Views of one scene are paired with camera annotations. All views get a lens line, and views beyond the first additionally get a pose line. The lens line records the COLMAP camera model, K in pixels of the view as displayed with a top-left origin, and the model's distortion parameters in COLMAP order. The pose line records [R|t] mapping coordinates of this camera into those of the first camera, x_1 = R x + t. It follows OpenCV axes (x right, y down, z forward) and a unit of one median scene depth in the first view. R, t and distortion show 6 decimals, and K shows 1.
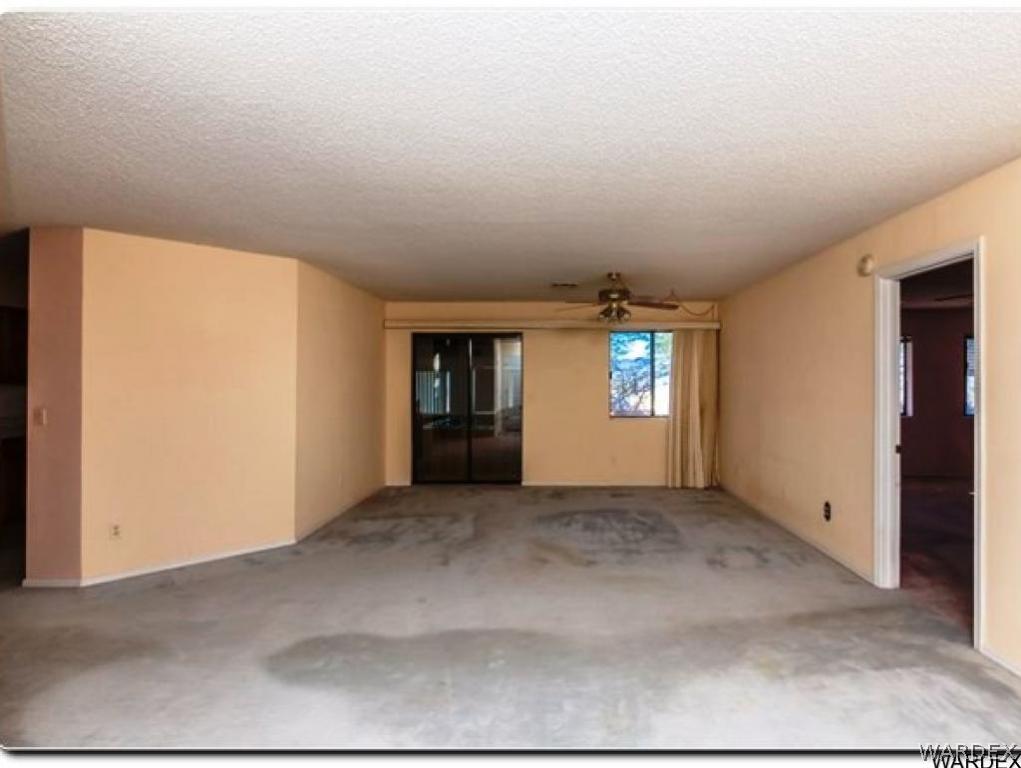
lens RADIAL K [[487.9, 0, 510.5], [0, 487.9, 384.0], [0, 0, 1]] dist [-0.000529, -0.000124]
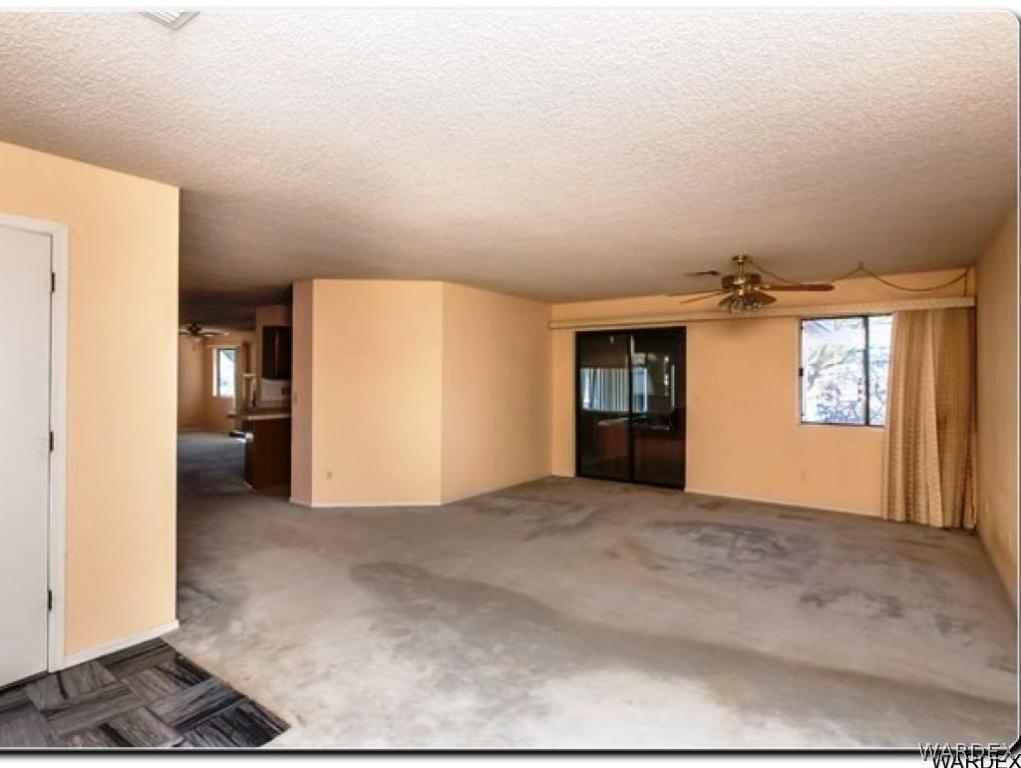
lens RADIAL K [[537.6, 0, 510.5], [0, 537.6, 384.0], [0, 0, 1]] dist [-0.004130, -0.000604]
pose [[0.813672, 0.011553, -0.581210, 0.440408], [-0.009873, 0.999933, 0.006053, 0.001231], [0.581241, 0.000813, 0.813731, -0.026642]]
